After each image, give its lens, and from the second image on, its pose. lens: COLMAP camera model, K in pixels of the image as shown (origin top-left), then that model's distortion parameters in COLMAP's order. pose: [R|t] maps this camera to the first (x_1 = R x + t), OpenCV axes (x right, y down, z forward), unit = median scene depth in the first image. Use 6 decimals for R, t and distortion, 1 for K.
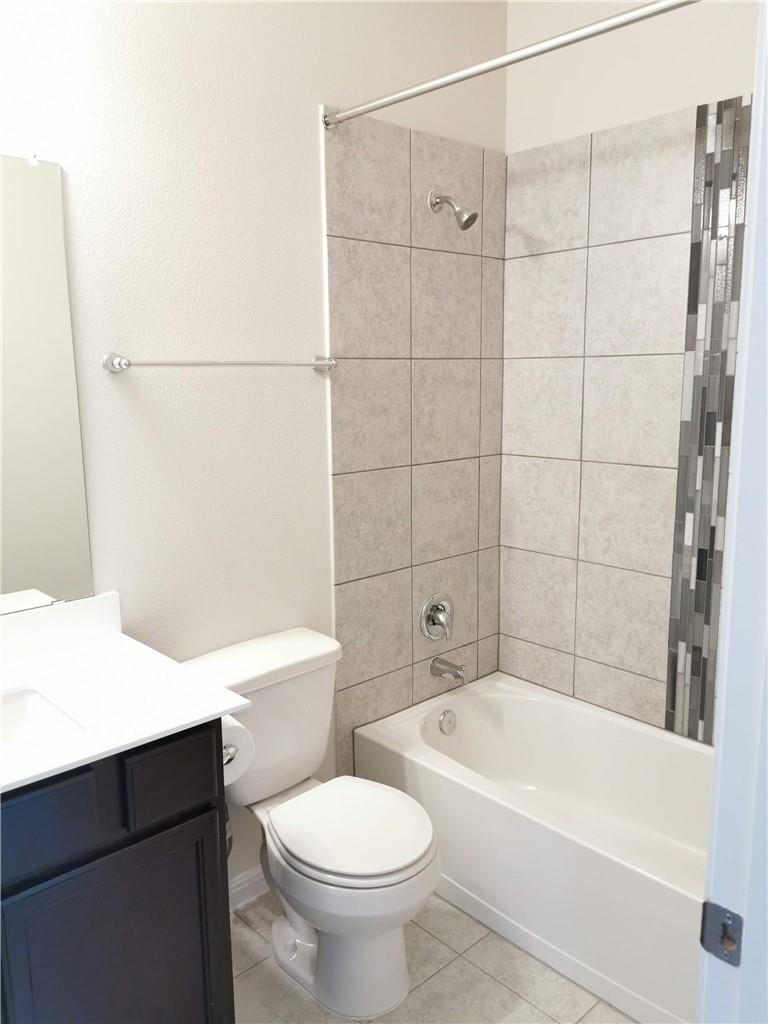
lens RADIAL K [[798.3, 0, 384.0], [0, 798.3, 512.0], [0, 0, 1]] dist [0.047398, -0.065911]
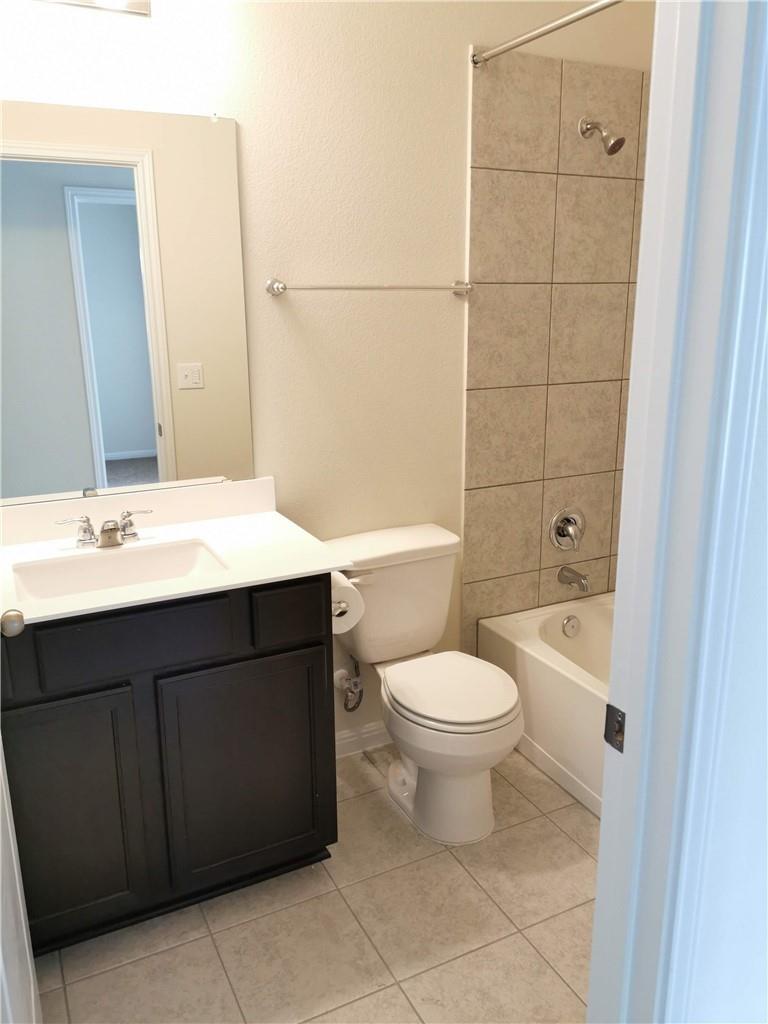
lens RADIAL K [[798.3, 0, 384.0], [0, 798.3, 512.0], [0, 0, 1]] dist [0.047398, -0.065911]
pose [[0.963026, 0.074197, -0.258989, 0.123716], [-0.050999, 0.994153, 0.095177, 0.021923], [0.264537, -0.078450, 0.961179, -0.113193]]
